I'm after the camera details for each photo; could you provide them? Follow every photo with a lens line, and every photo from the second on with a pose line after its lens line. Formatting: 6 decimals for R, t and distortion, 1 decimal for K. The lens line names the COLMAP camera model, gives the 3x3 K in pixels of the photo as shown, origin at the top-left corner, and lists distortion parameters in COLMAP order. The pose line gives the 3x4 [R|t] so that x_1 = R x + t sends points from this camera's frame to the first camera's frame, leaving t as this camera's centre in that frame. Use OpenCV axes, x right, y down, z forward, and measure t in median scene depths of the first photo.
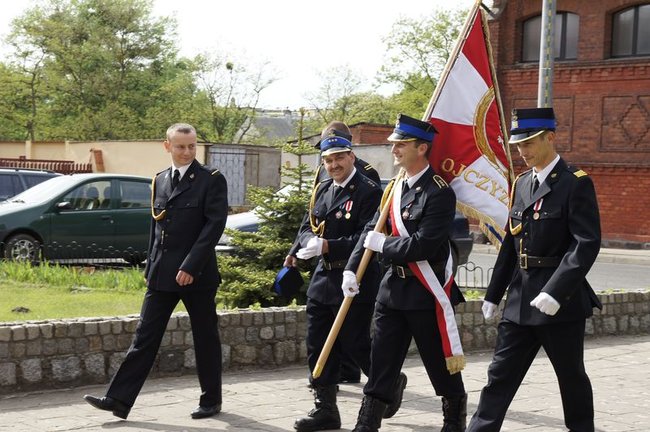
lens RADIAL K [[1291.2, 0, 324.8], [0, 1291.2, 216.6], [0, 0, 1]] dist [0.020682, 0.000000]
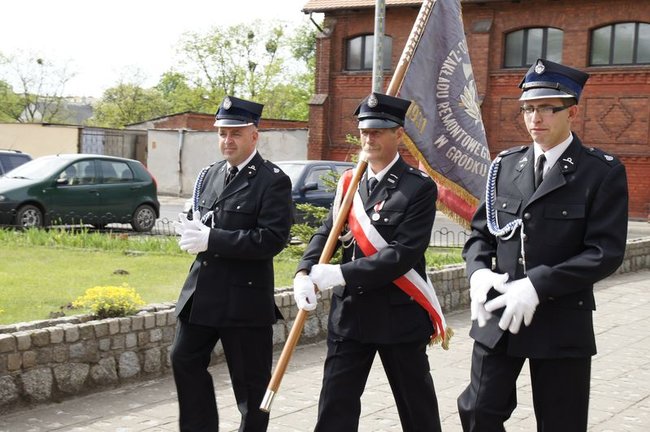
lens RADIAL K [[967.7, 0, 325.0], [0, 967.7, 215.6], [0, 0, 1]] dist [0.137210, 0.000000]
pose [[0.973609, -0.006941, 0.228115, -0.099397], [-0.001182, 0.999371, 0.035457, -0.005326], [-0.228217, -0.034791, 0.972988, 0.026018]]
